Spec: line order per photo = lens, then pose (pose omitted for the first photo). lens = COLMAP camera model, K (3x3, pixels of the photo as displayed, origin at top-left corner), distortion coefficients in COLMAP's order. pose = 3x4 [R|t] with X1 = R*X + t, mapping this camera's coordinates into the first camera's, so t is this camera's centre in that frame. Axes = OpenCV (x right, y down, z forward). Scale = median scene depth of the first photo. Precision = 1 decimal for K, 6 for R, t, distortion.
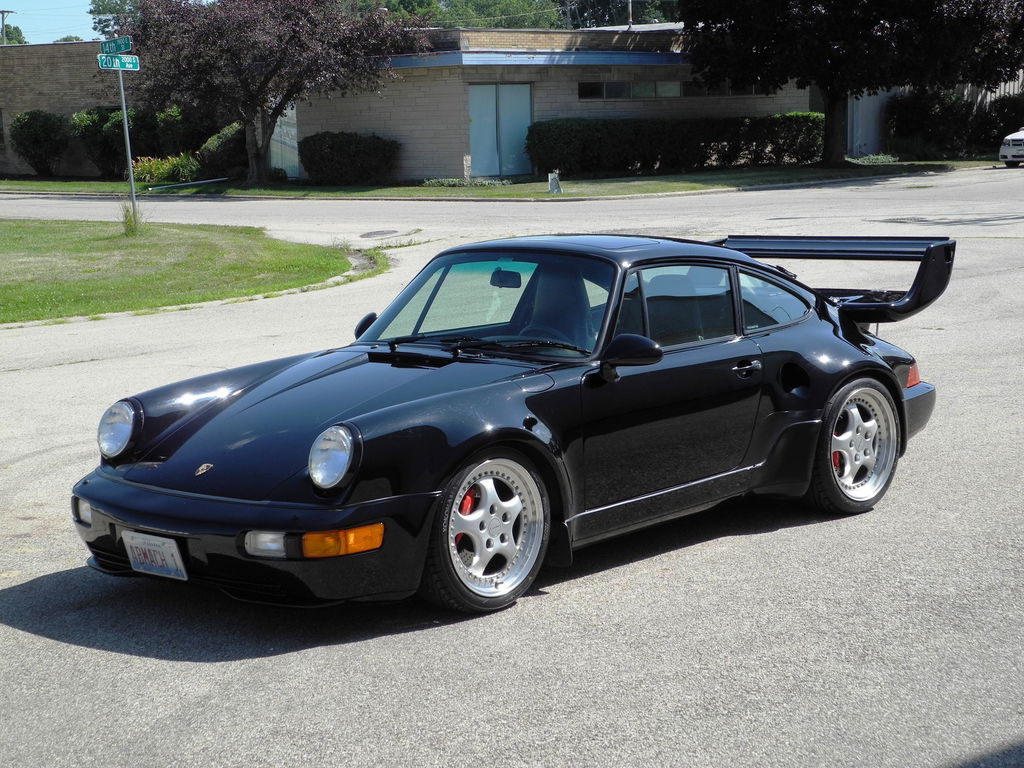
lens RADIAL K [[2037.5, 0, 516.0], [0, 2037.5, 387.1], [0, 0, 1]] dist [0.236813, 0.000000]
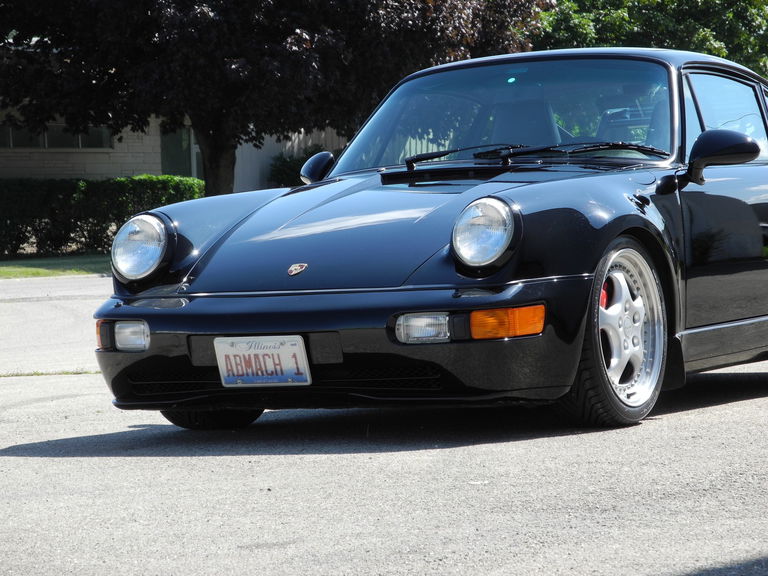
lens RADIAL K [[3494.4, 0, 384.4], [0, 3494.4, 287.0], [0, 0, 1]] dist [0.996074, 0.000000]
pose [[0.960323, -0.012813, 0.278595, -0.463094], [0.049732, 0.990801, -0.125858, 0.206065], [-0.274420, 0.134719, 0.952126, -0.353351]]
